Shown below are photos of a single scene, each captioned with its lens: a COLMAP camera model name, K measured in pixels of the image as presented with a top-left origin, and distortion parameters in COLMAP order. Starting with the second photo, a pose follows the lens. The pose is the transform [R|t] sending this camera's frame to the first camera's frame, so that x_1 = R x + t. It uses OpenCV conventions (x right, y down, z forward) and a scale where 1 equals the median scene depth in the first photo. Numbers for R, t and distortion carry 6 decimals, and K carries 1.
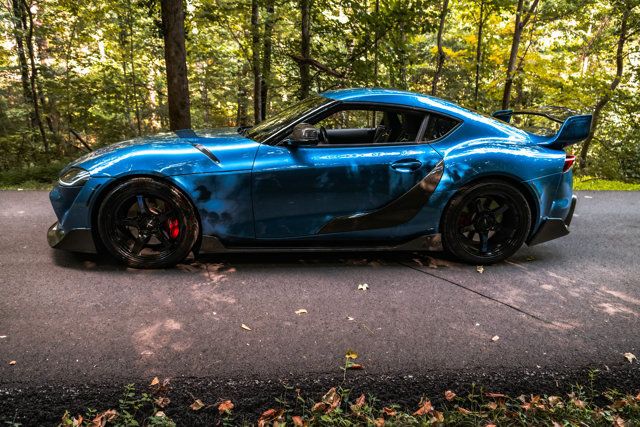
lens RADIAL K [[441.5, 0, 320.0], [0, 441.5, 213.5], [0, 0, 1]] dist [0.008063, 0.001090]
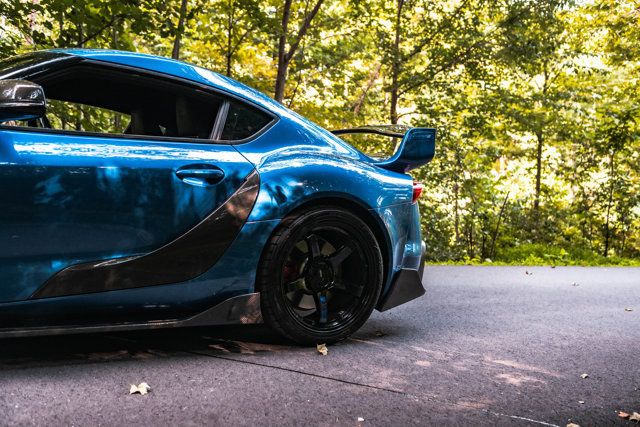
lens RADIAL K [[678.4, 0, 320.0], [0, 678.4, 213.5], [0, 0, 1]] dist [-0.019229, -0.002068]
pose [[0.872860, 0.031086, 0.486980, -0.098717], [0.070268, 0.979561, -0.188477, 0.119011], [-0.482886, 0.198733, 0.852834, 0.174701]]
